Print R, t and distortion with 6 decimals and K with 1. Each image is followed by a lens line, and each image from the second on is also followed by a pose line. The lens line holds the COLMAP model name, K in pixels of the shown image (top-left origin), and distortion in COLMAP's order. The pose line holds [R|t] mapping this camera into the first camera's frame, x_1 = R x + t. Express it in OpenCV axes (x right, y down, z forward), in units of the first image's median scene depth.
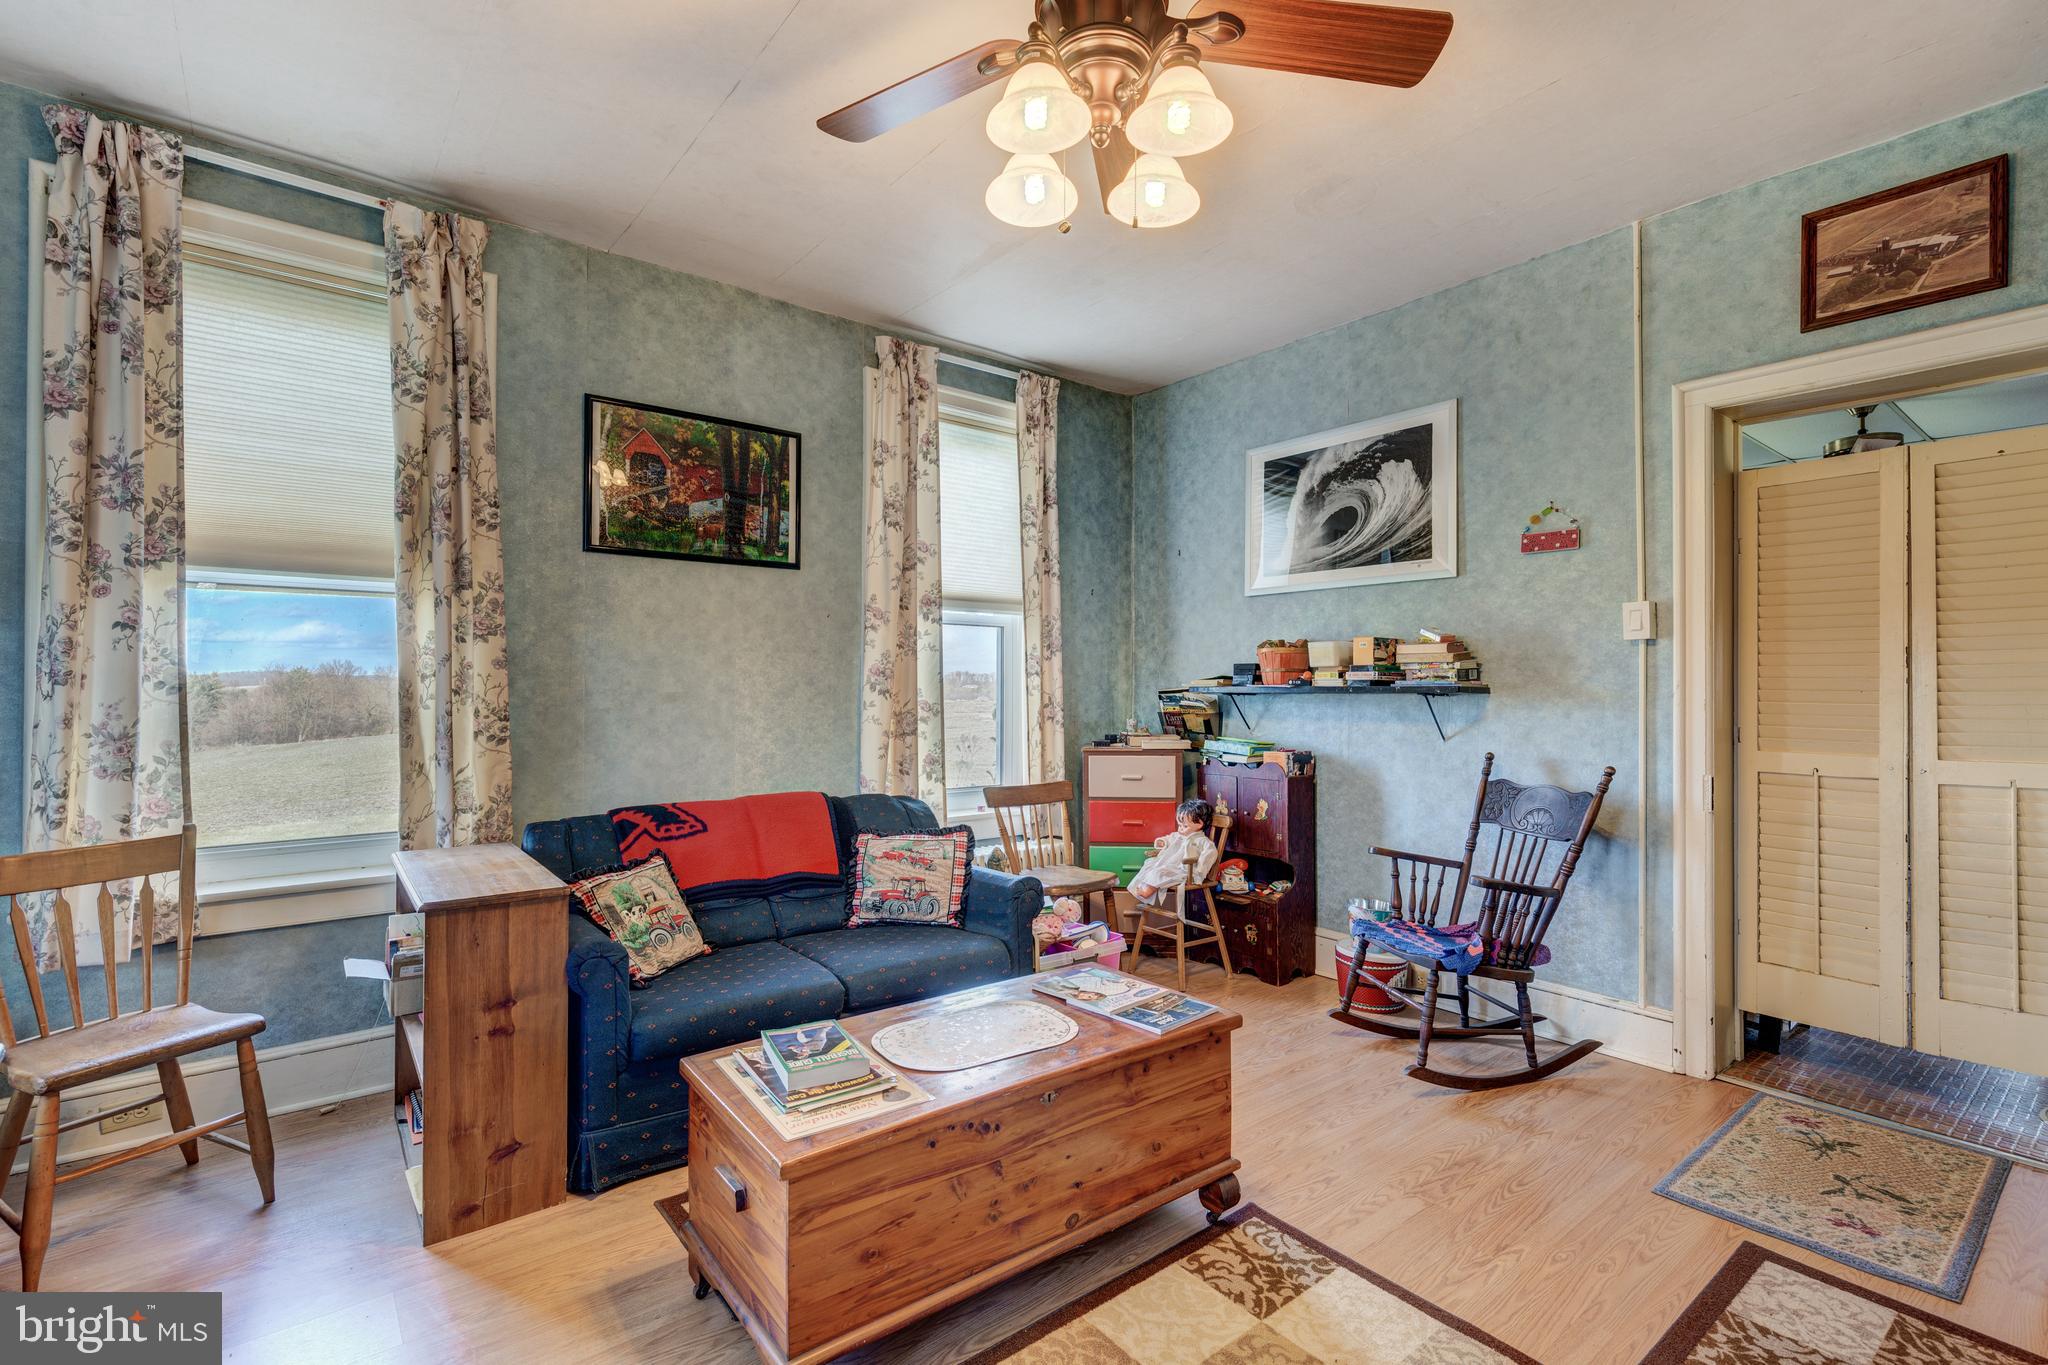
lens RADIAL K [[923.4, 0, 1021.6], [0, 923.4, 687.8], [0, 0, 1]] dist [-0.002652, -0.000779]
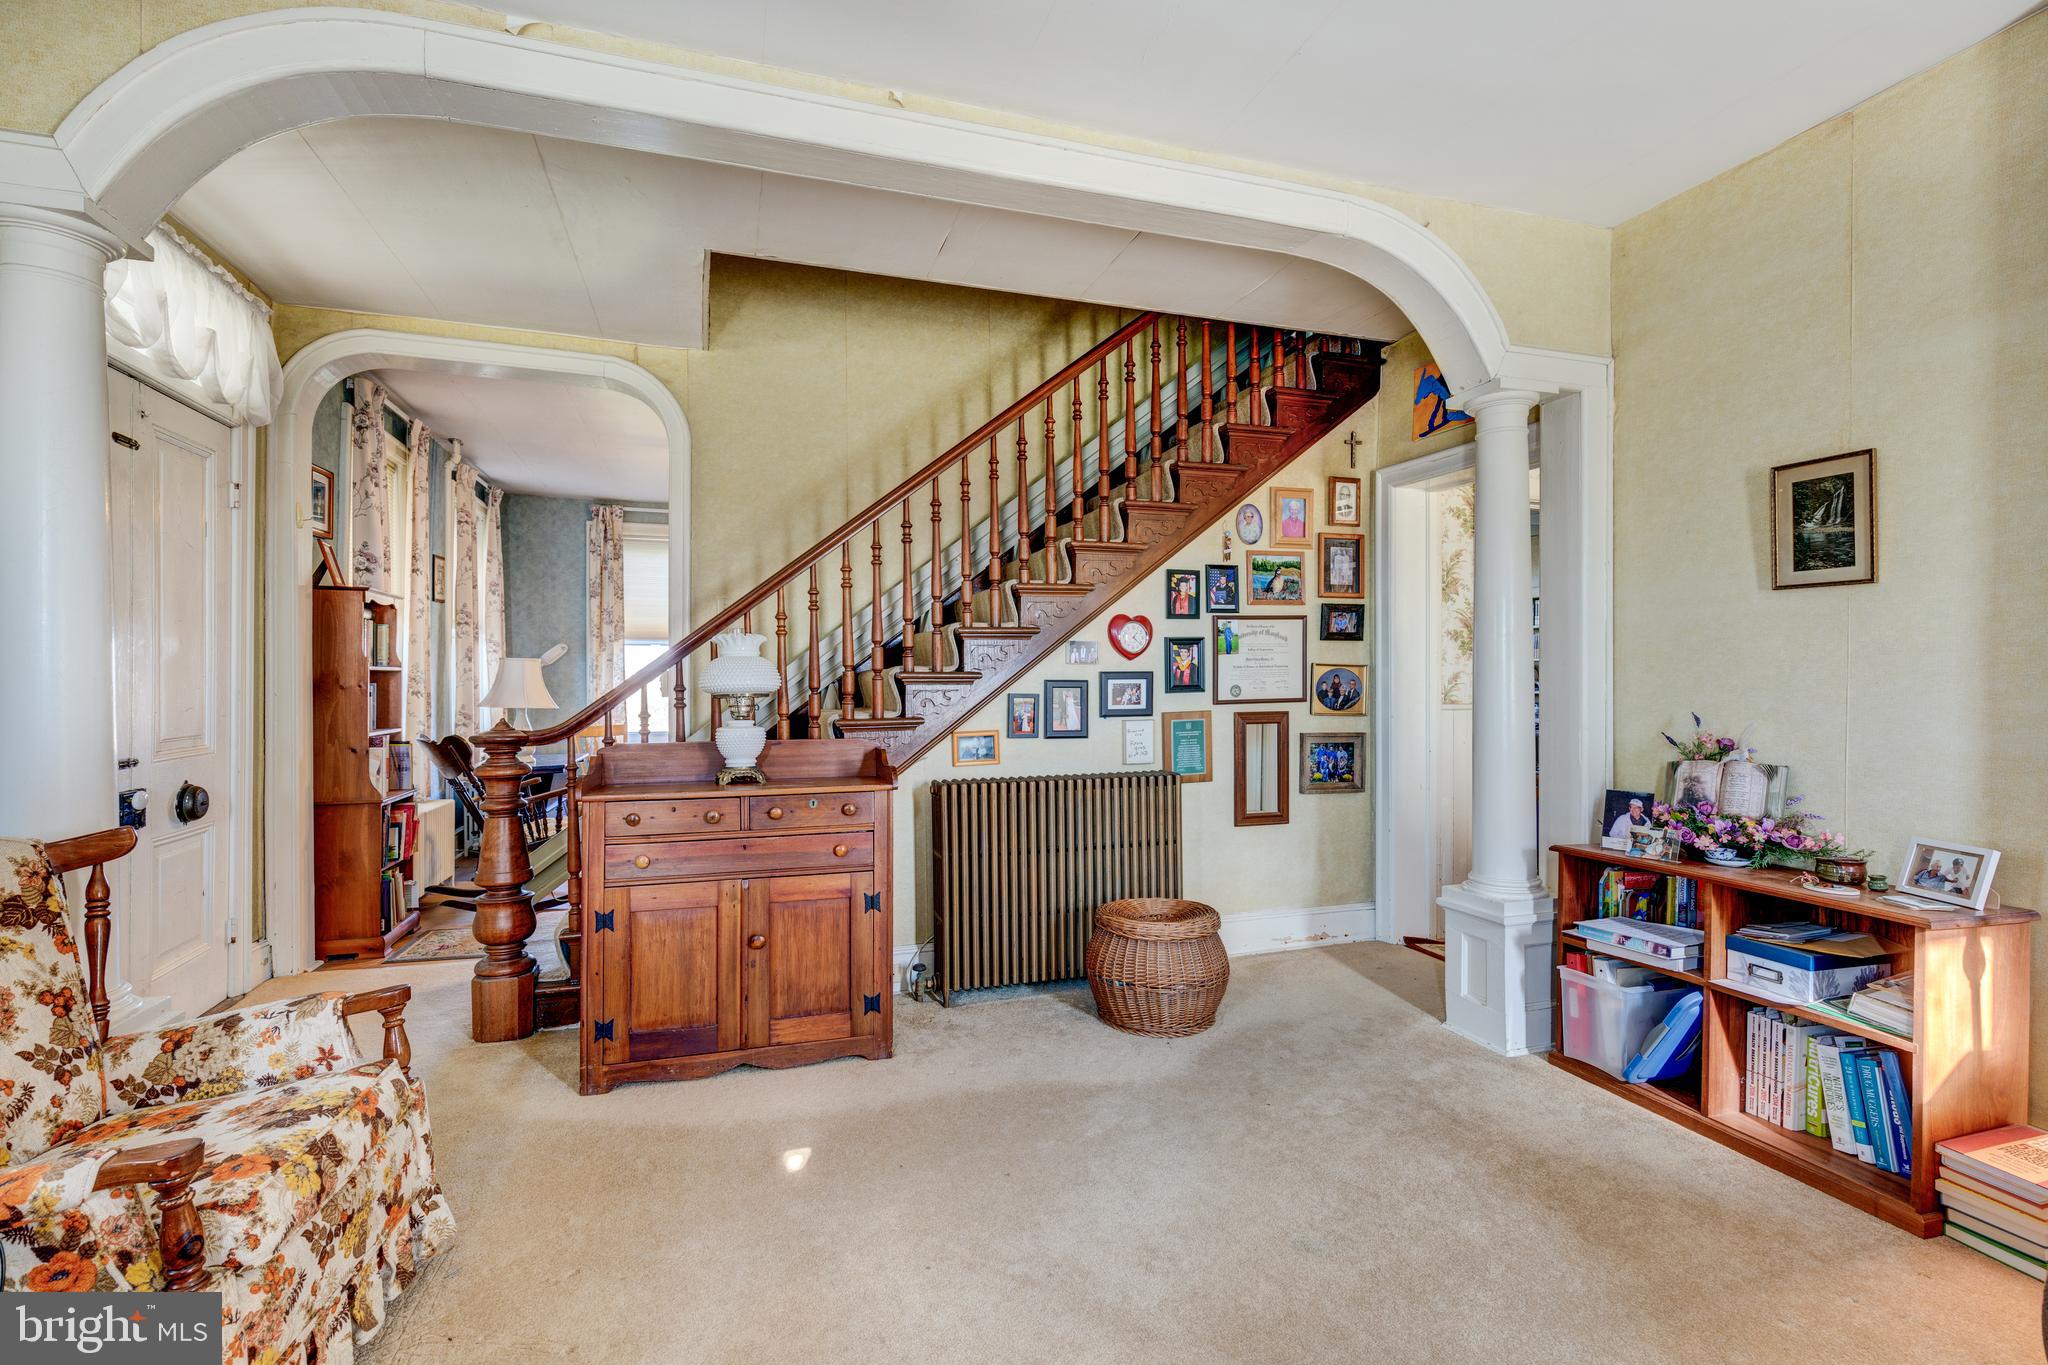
lens RADIAL K [[923.4, 0, 1006.4], [0, 923.4, 690.7], [0, 0, 1]] dist [-0.002652, -0.000779]
pose [[0.939494, 0.009906, -0.342423, 1.092746], [-0.003673, 0.999816, 0.018846, -0.020985], [0.342547, -0.016448, 0.939357, -1.185968]]
